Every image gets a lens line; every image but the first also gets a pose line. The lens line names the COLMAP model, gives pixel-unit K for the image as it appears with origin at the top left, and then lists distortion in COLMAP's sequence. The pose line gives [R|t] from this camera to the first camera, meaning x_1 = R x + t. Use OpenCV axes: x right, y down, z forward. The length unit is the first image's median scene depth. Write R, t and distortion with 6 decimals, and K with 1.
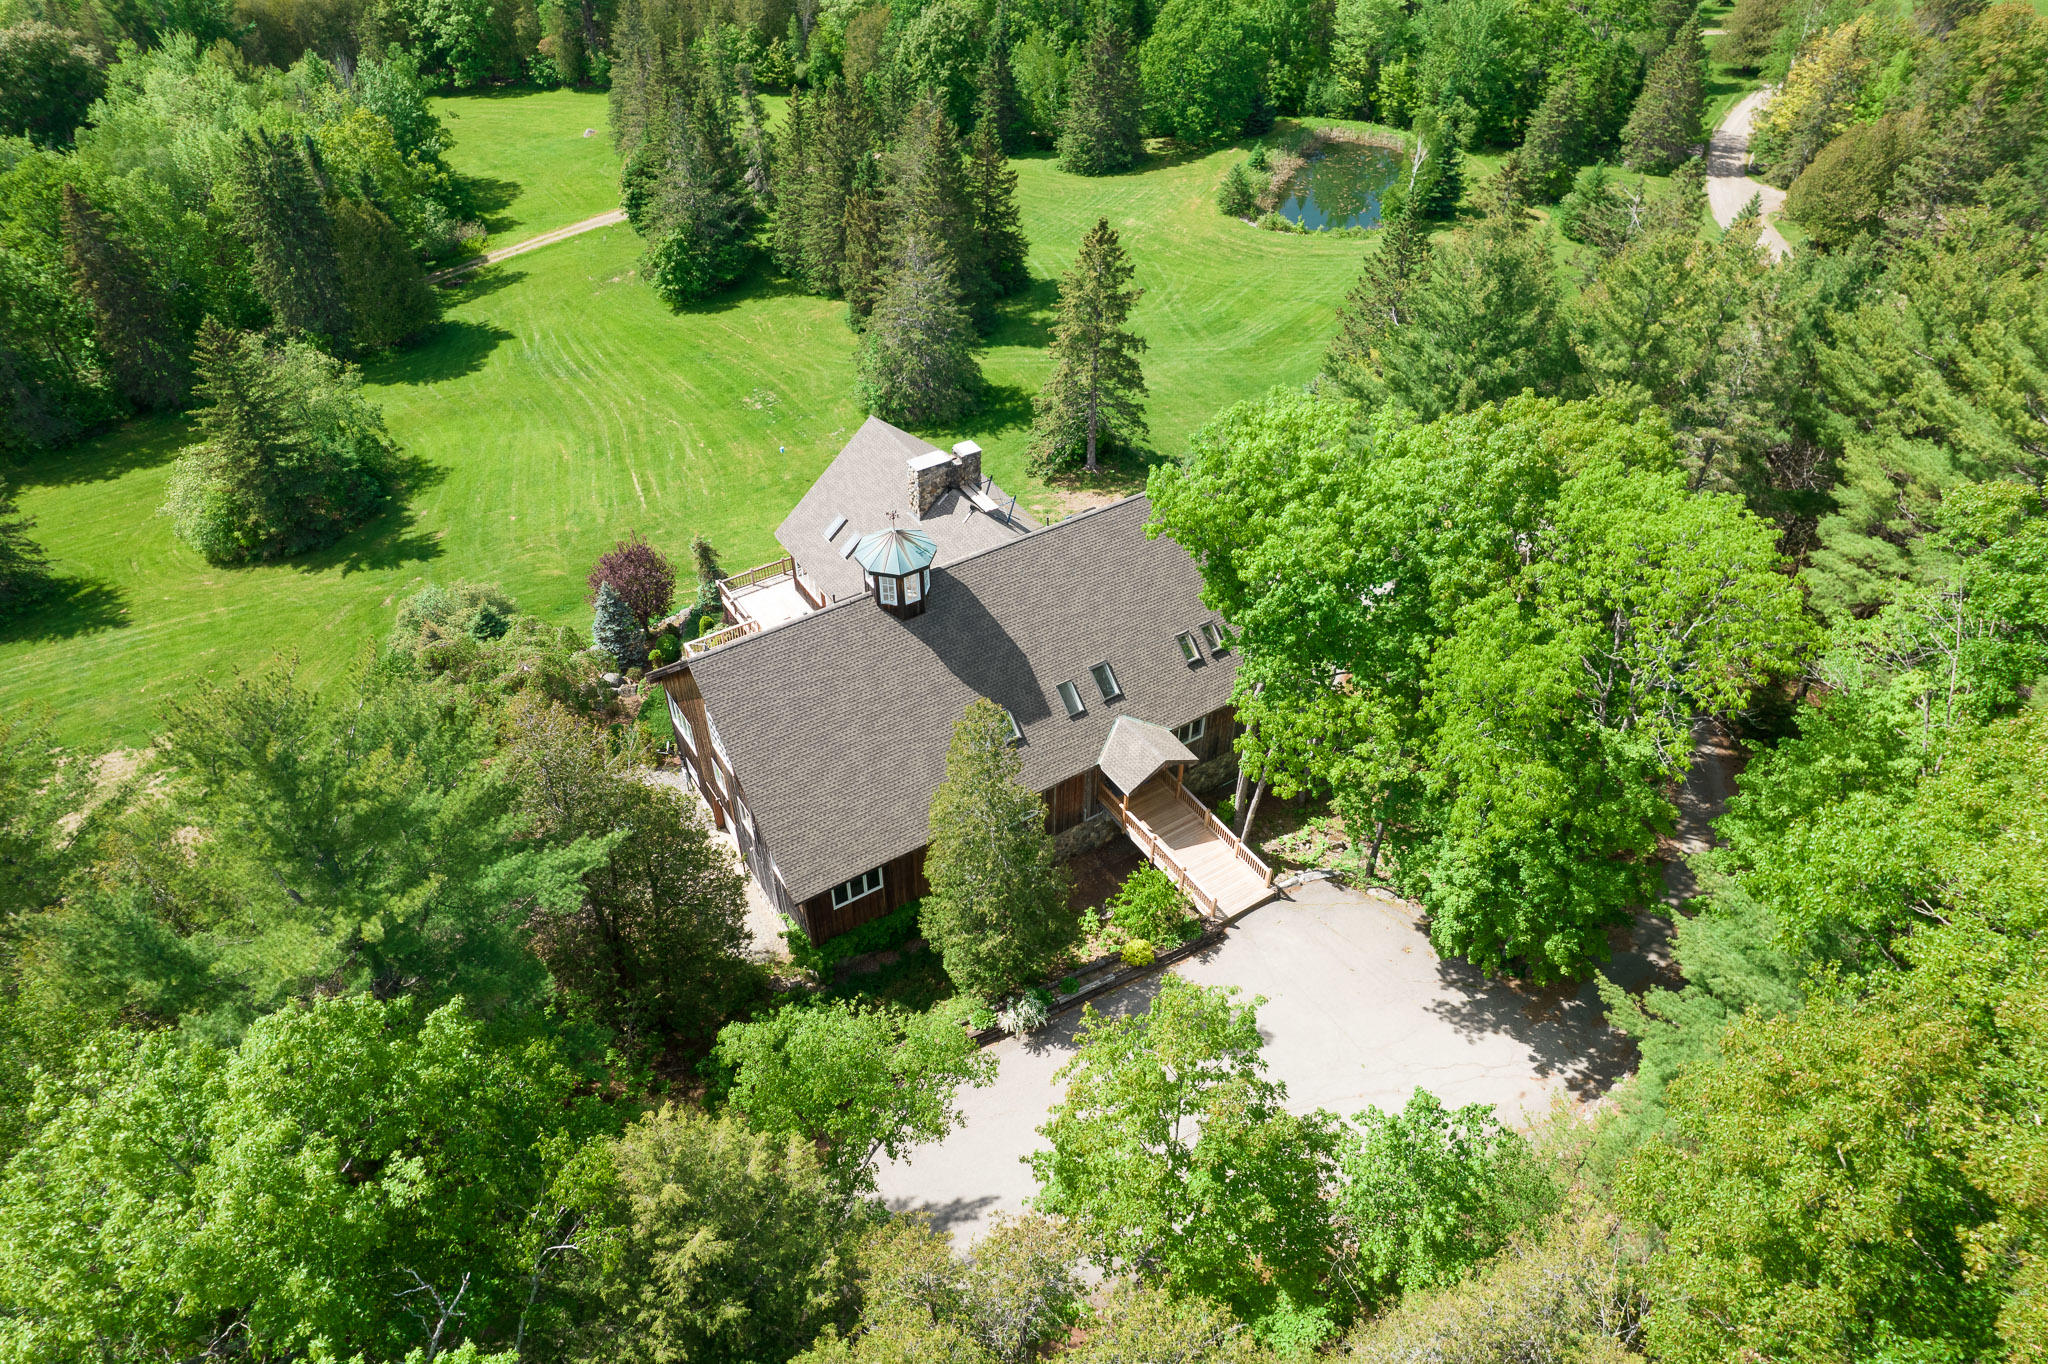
lens RADIAL K [[1327.0, 0, 1024.0], [0, 1327.0, 682.0], [0, 0, 1]] dist [-0.052790, 0.003111]
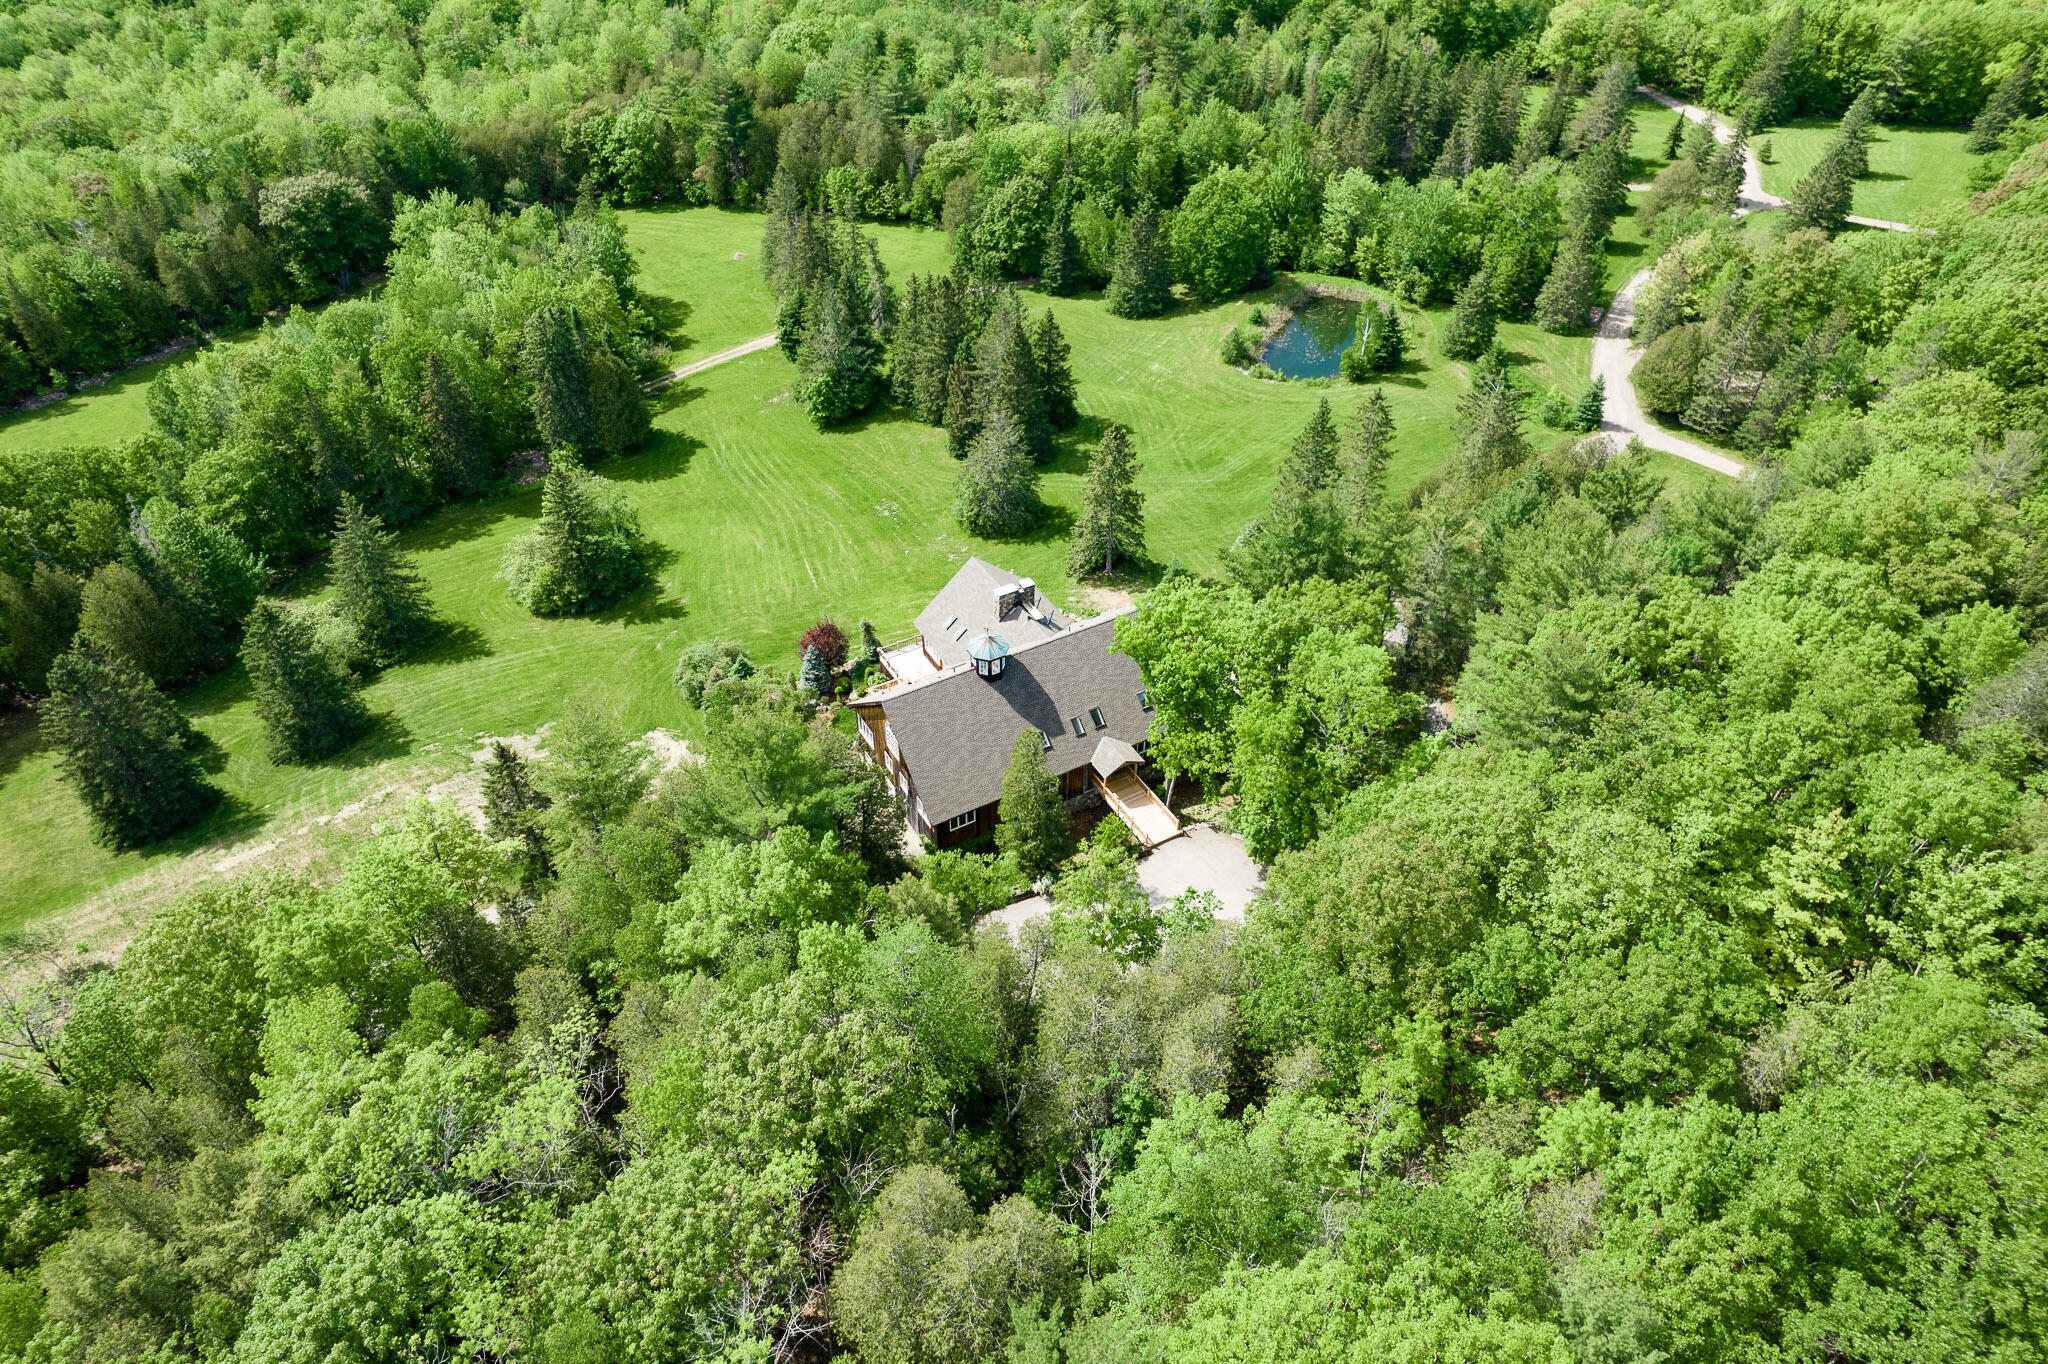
lens RADIAL K [[1327.0, 0, 1024.0], [0, 1327.0, 682.0], [0, 0, 1]] dist [-0.052790, 0.003111]
pose [[0.998530, 0.034007, -0.042202, 0.019870], [-0.034273, 0.999397, -0.005602, -0.019948], [0.041986, 0.007040, 0.999093, -0.474758]]
